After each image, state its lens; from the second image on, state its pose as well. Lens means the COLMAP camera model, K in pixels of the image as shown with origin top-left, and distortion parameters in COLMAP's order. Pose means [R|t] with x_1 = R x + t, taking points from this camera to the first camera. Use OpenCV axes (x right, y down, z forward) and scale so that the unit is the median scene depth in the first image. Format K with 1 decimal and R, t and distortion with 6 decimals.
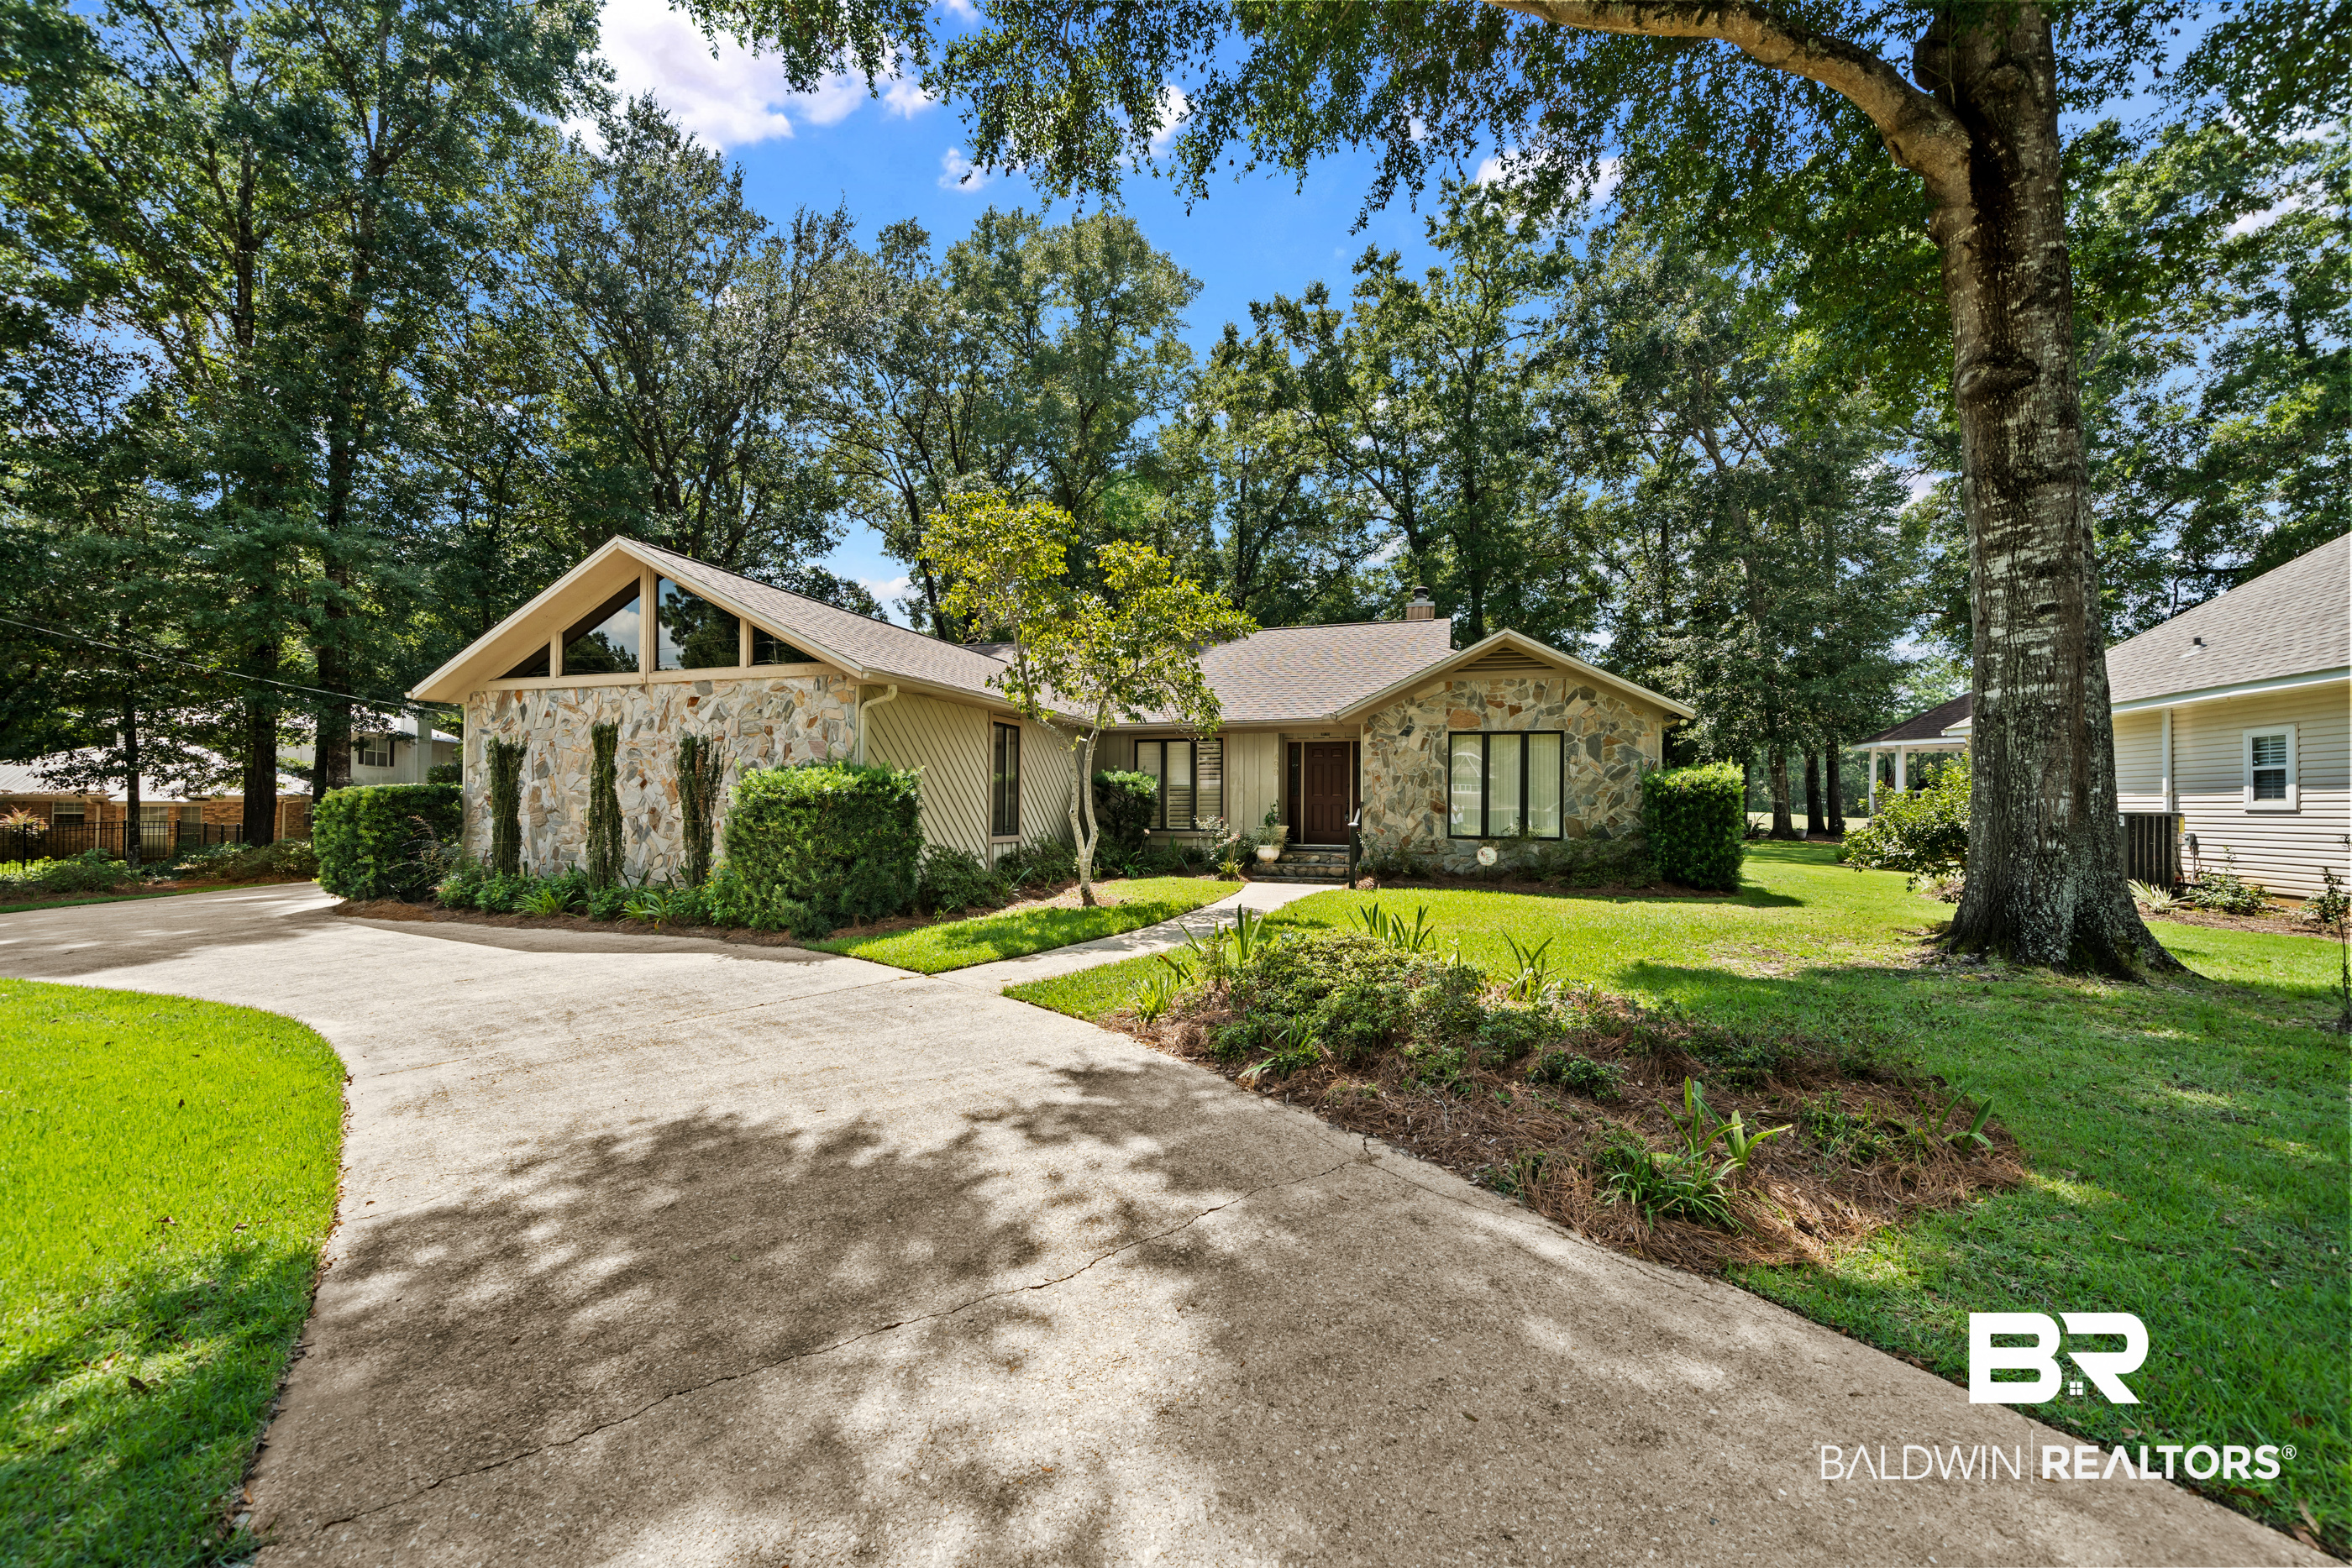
lens RADIAL K [[895.1, 0, 1177.2], [0, 895.1, 788.5], [0, 0, 1]] dist [-0.009031, 0.000846]
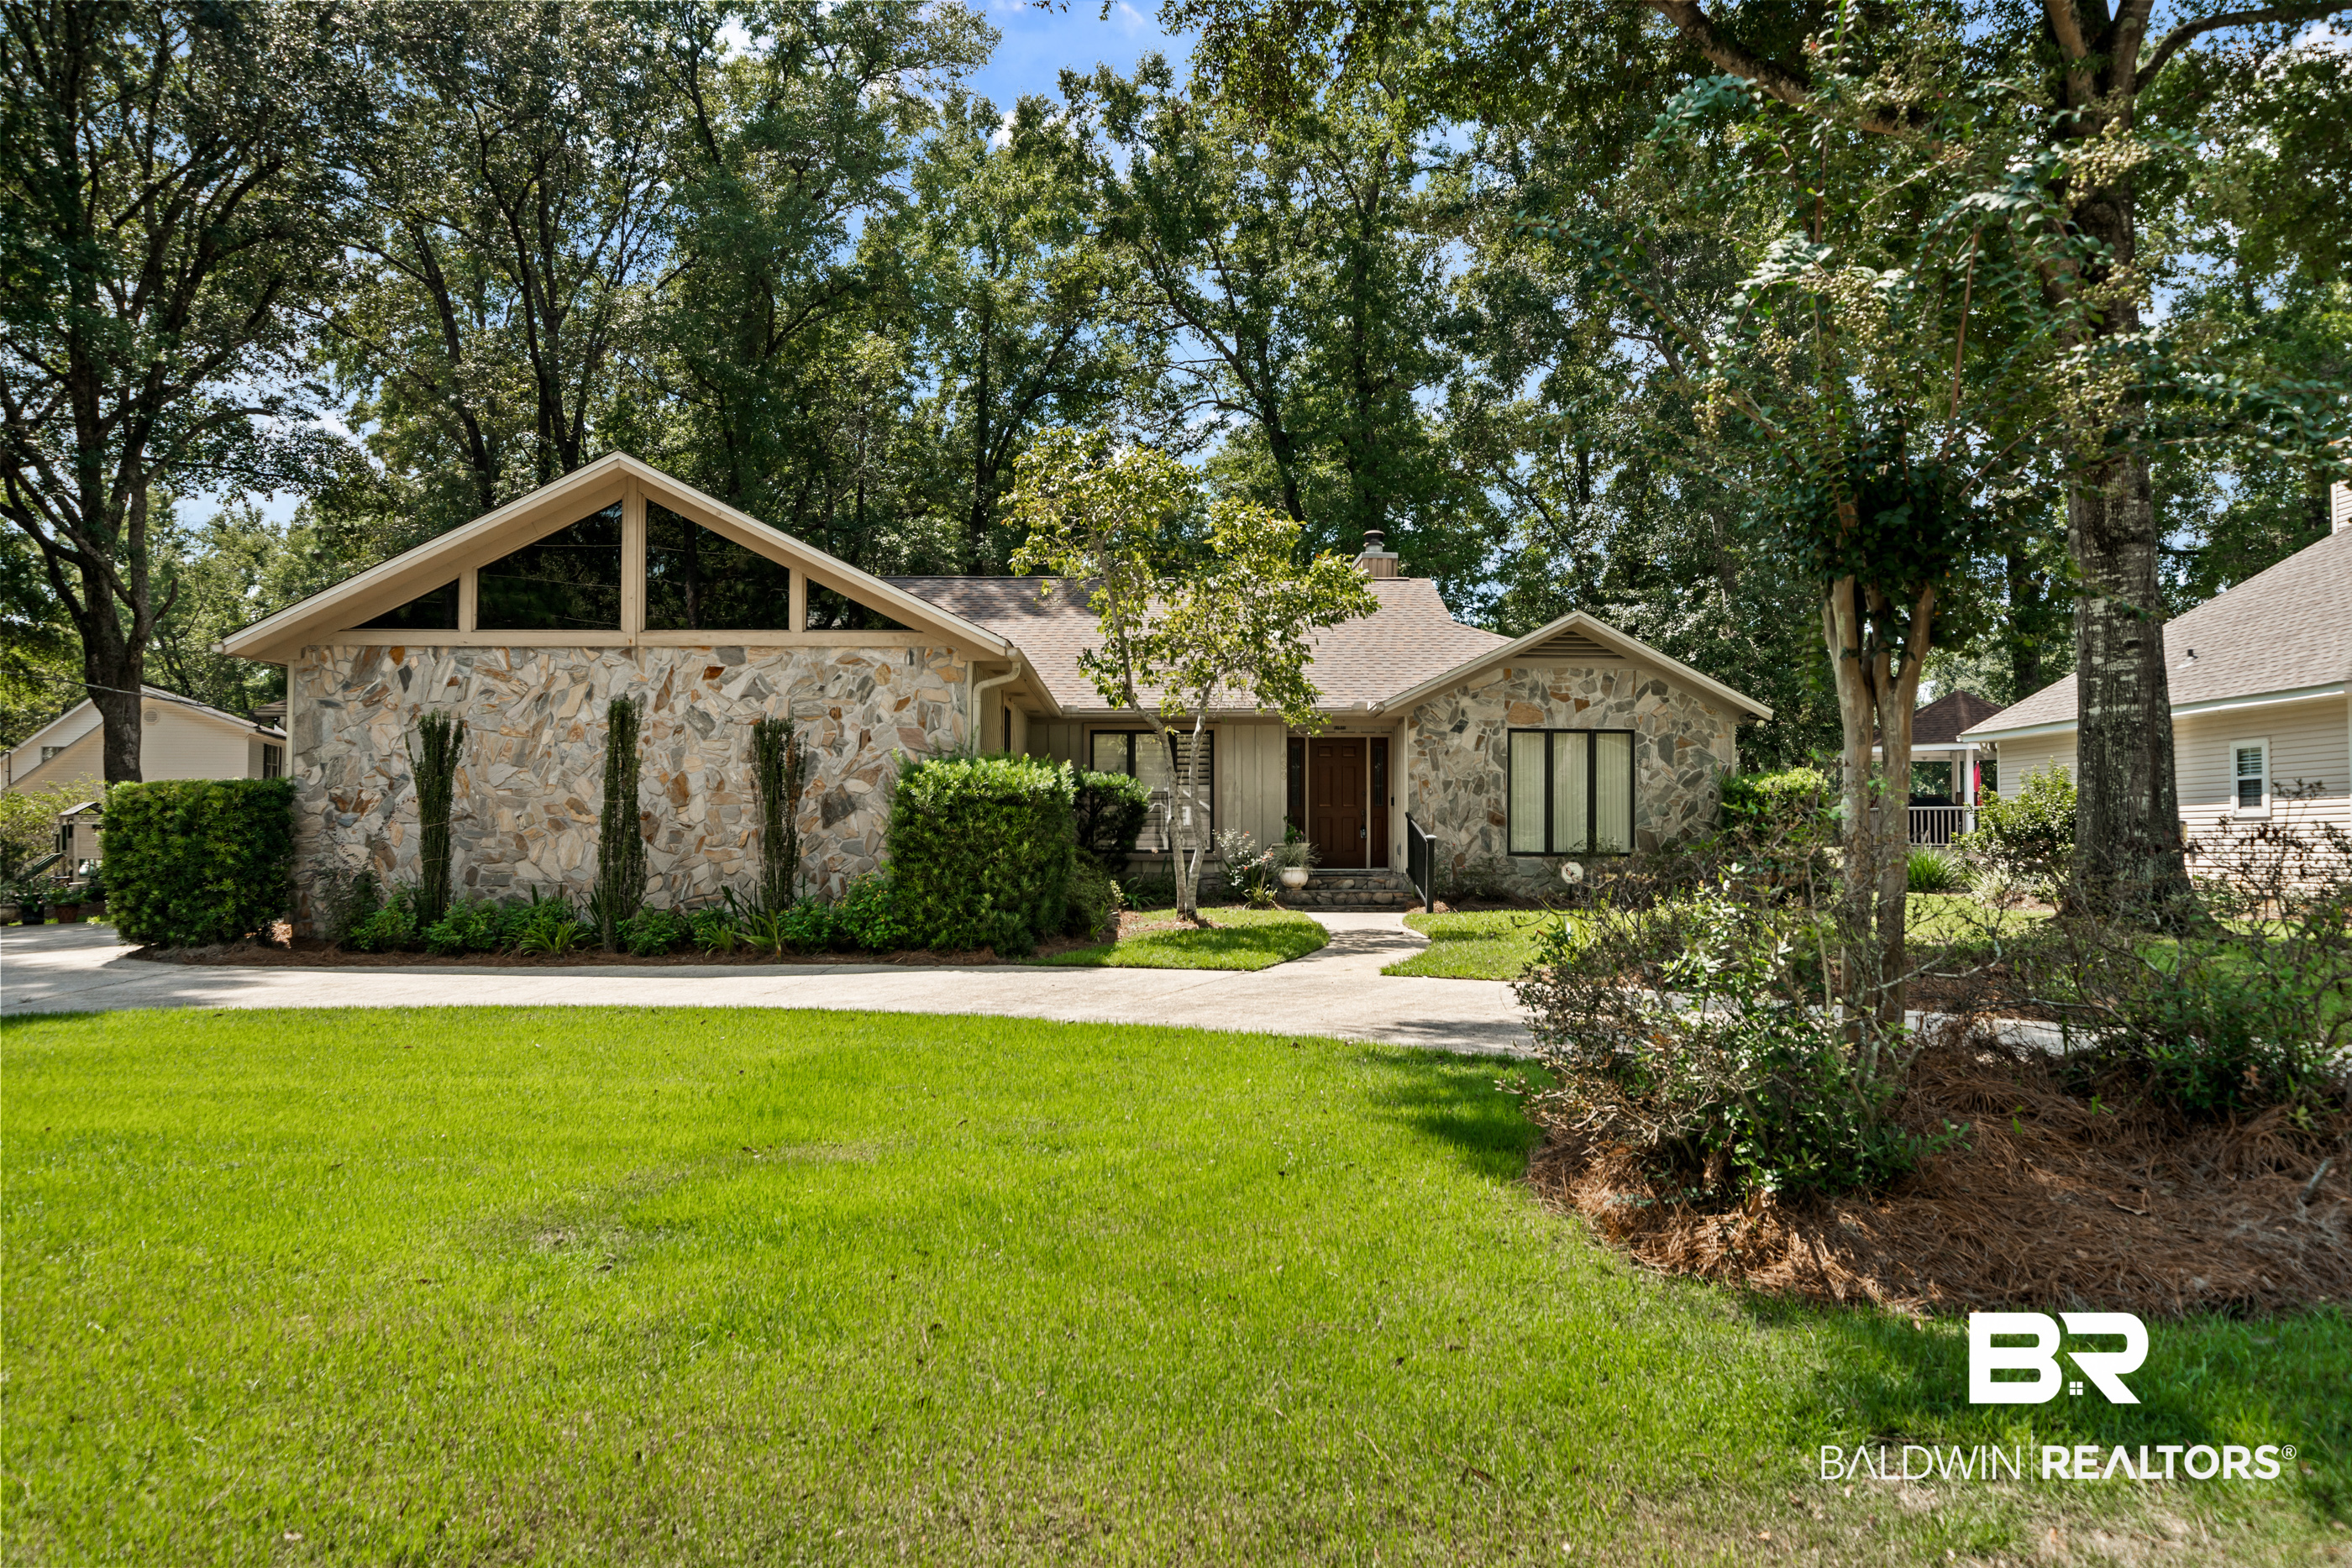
lens RADIAL K [[1613.0, 0, 1174.0], [0, 1613.0, 784.1], [0, 0, 1]] dist [0.005386, -0.008827]
pose [[0.948645, 0.007792, 0.316247, -0.516753], [-0.001462, 0.999794, -0.020249, 0.021510], [-0.316340, 0.018746, 0.948461, -0.368321]]
